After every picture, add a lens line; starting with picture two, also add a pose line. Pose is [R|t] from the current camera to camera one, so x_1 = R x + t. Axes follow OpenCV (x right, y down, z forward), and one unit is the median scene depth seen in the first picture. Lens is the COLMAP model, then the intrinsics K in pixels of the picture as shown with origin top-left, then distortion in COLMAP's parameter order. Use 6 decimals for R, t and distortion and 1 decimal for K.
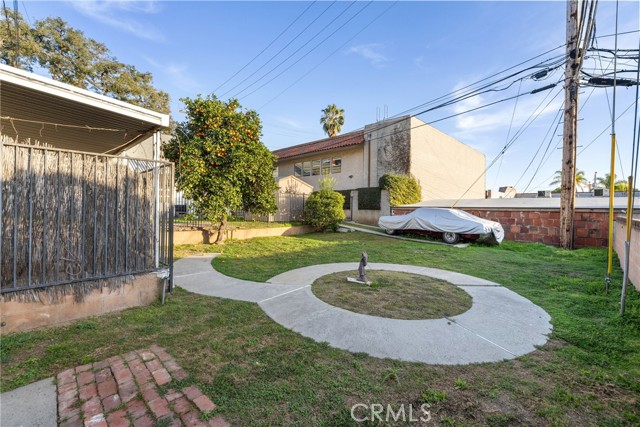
lens RADIAL K [[271.2, 0, 320.7], [0, 271.2, 211.9], [0, 0, 1]] dist [0.003253, -0.000299]
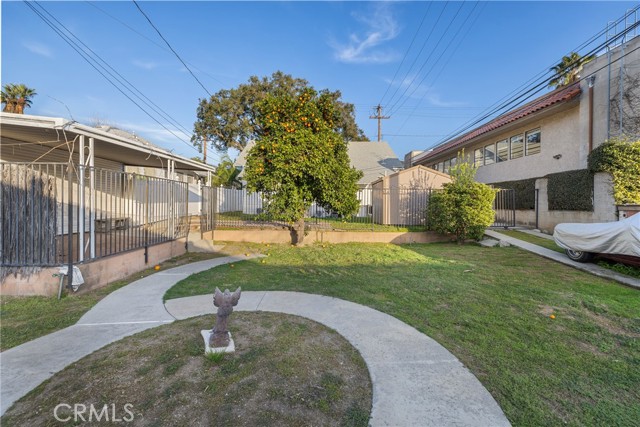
lens RADIAL K [[271.2, 0, 319.2], [0, 271.2, 208.8], [0, 0, 1]] dist [0.003253, -0.000299]
pose [[0.707837, 0.001145, -0.706375, 0.252610], [-0.009942, 0.999916, -0.008342, -0.002284], [0.706306, 0.012927, 0.707788, 0.281945]]
